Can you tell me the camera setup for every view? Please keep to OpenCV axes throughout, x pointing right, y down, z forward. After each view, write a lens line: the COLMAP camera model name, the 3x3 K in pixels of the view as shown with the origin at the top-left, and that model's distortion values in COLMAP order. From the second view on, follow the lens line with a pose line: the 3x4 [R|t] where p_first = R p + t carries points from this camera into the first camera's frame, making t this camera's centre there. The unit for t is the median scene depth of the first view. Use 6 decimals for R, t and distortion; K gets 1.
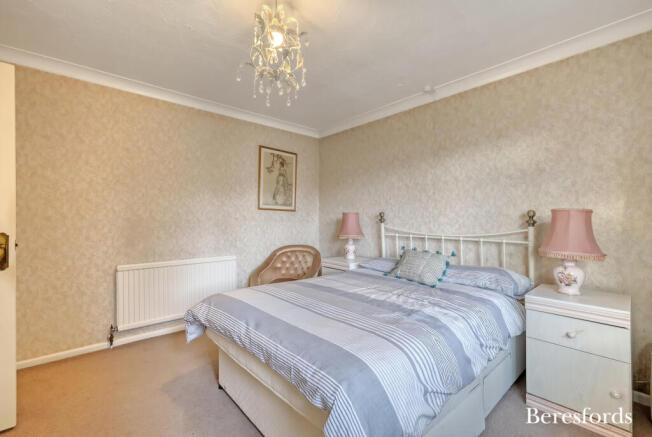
lens RADIAL K [[288.4, 0, 326.0], [0, 288.4, 218.5], [0, 0, 1]] dist [0.023655, 0.000042]
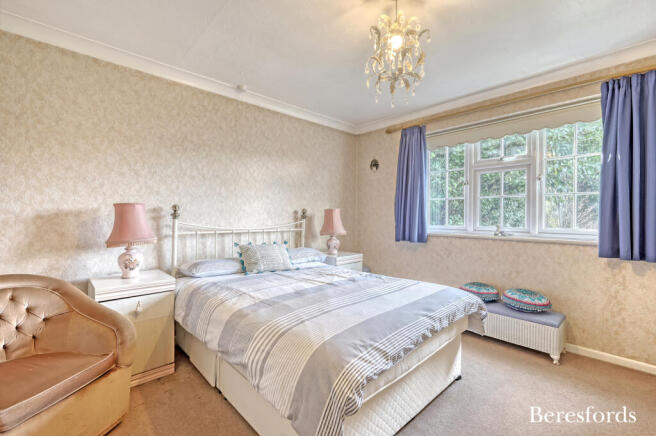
lens RADIAL K [[282.2, 0, 328.0], [0, 282.2, 218.0], [0, 0, 1]] dist [0.000327, 0.000065]
pose [[-0.014925, 0.002482, 0.999886, -0.749557], [0.006362, 0.999977, -0.002387, 0.024041], [-0.999868, 0.006326, -0.014941, 0.819767]]
